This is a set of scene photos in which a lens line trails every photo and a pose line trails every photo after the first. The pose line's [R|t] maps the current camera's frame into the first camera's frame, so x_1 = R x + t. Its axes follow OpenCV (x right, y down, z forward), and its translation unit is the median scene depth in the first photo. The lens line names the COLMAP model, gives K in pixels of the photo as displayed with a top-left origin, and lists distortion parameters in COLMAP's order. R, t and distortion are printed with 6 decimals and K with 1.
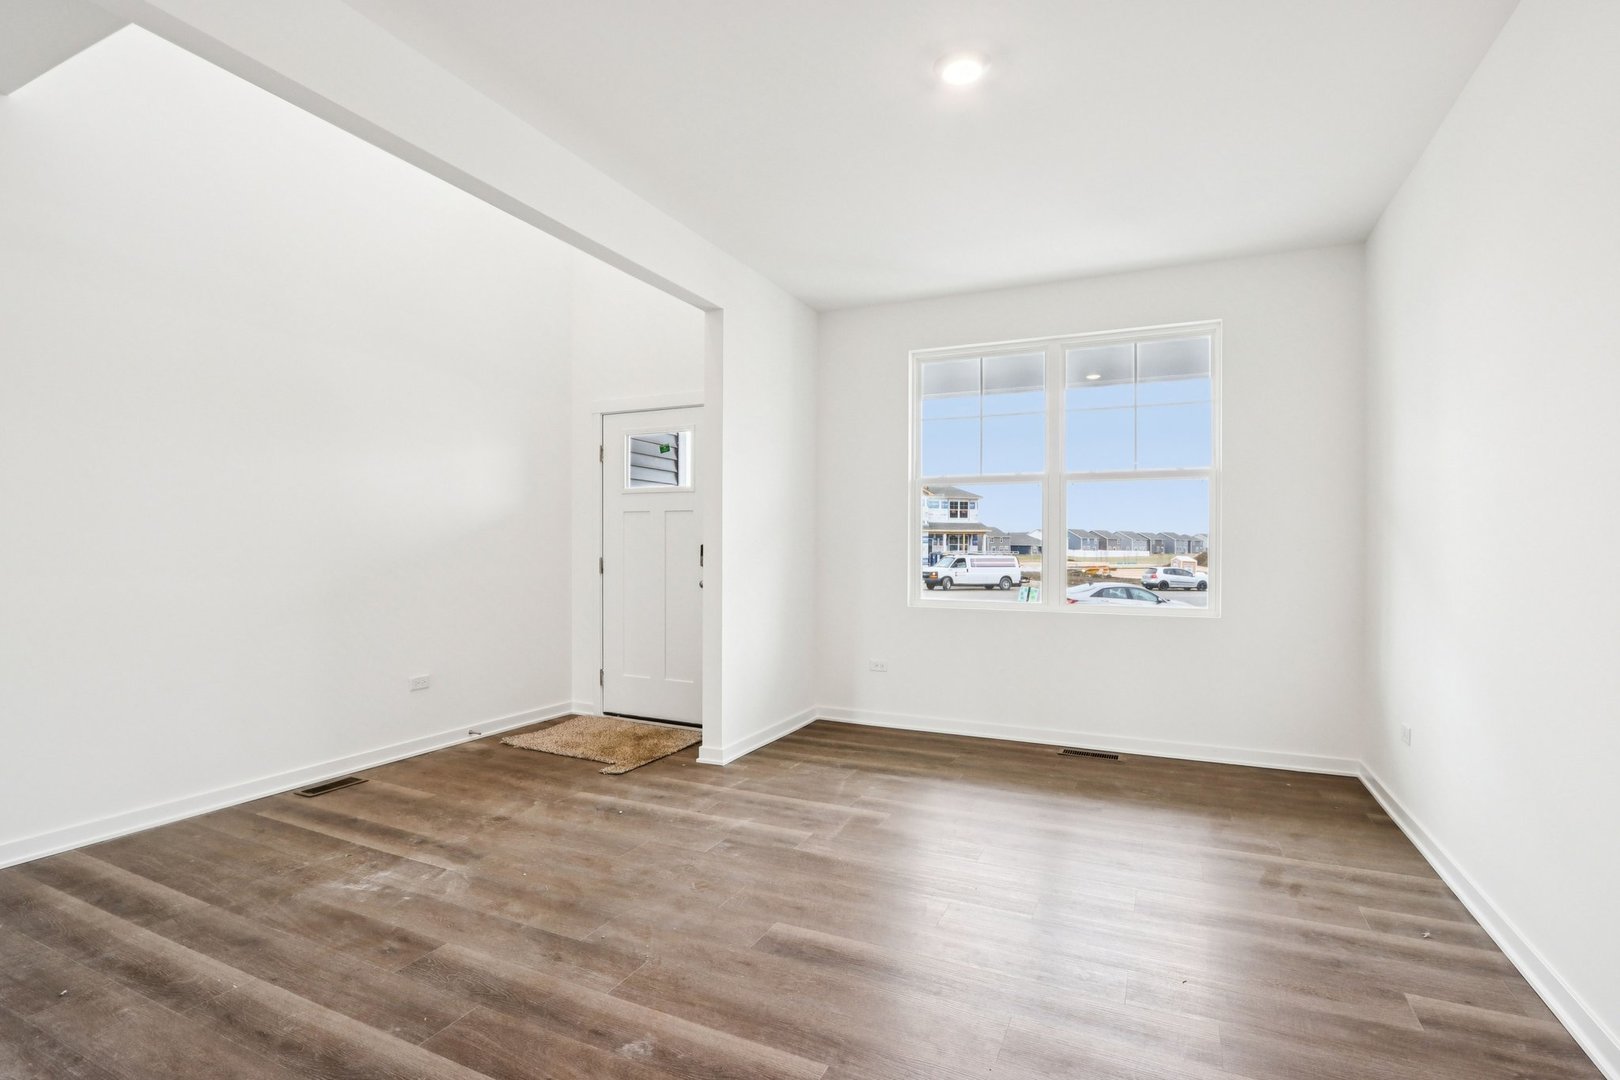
lens RADIAL K [[761.6, 0, 812.0], [0, 761.6, 537.8], [0, 0, 1]] dist [-0.000379, 0.000807]
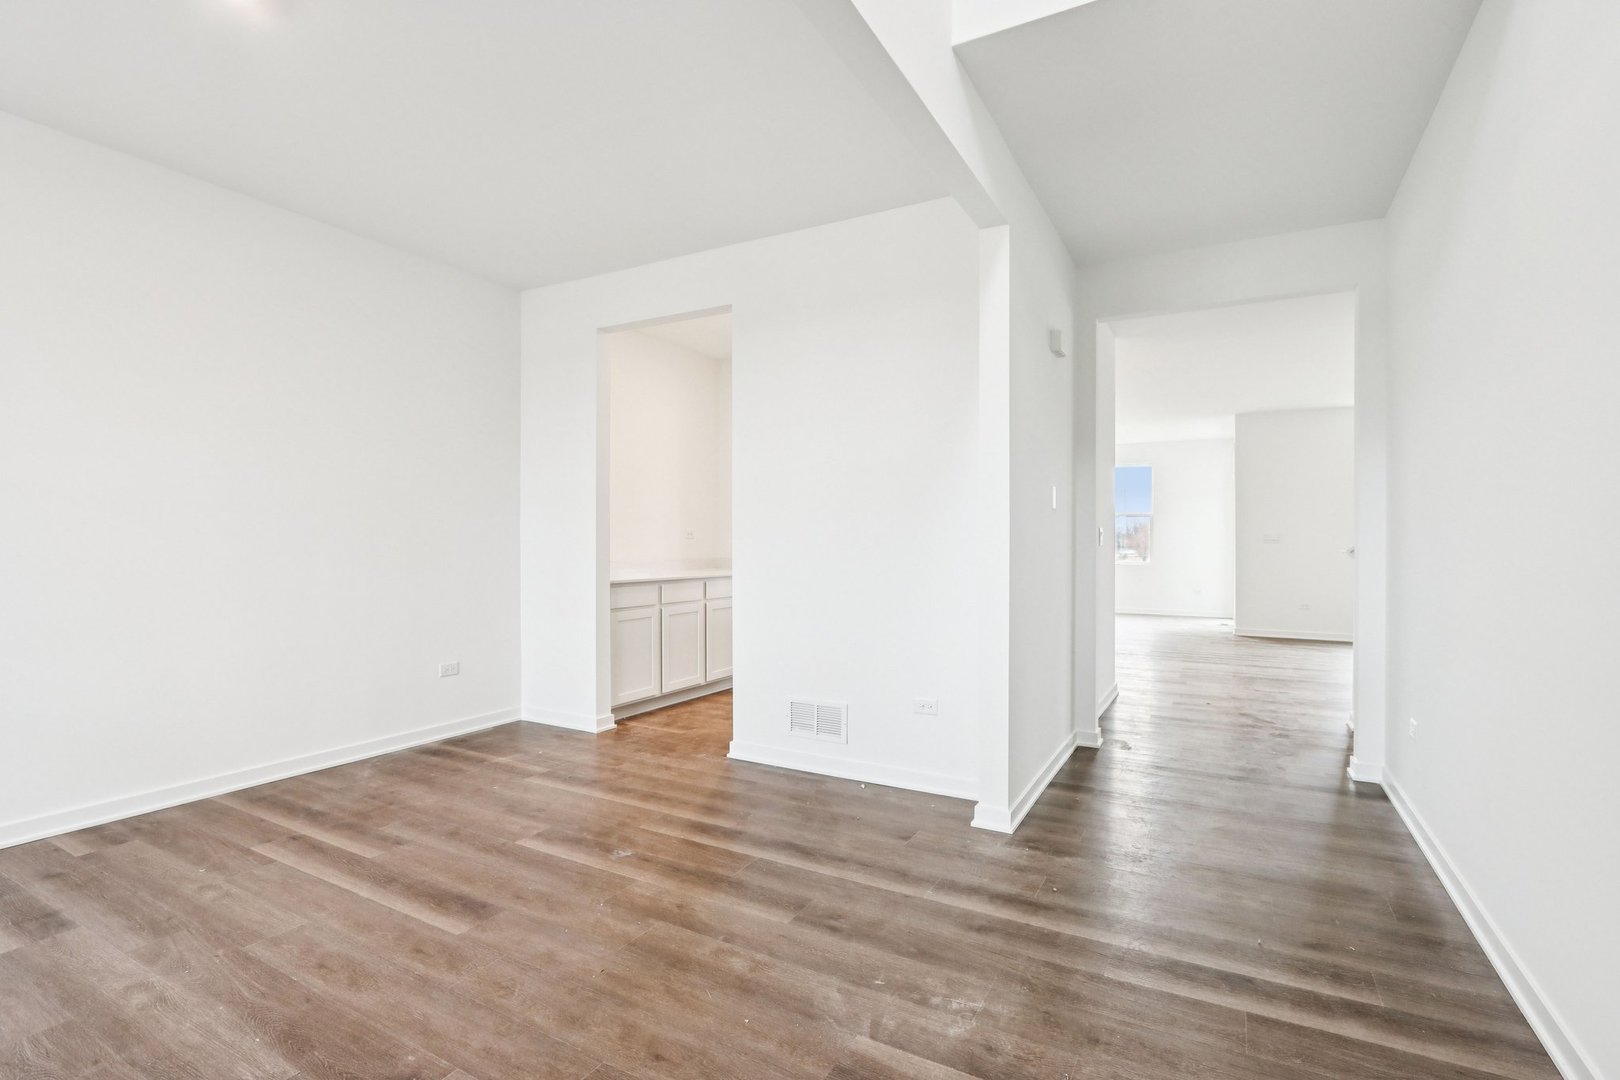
lens RADIAL K [[761.6, 0, 812.0], [0, 761.6, 537.8], [0, 0, 1]] dist [-0.000379, 0.000807]
pose [[-0.997323, -0.005856, 0.072887, -0.576987], [-0.007010, 0.999854, -0.015591, 0.024765], [-0.072785, -0.016061, -0.997218, 2.011542]]
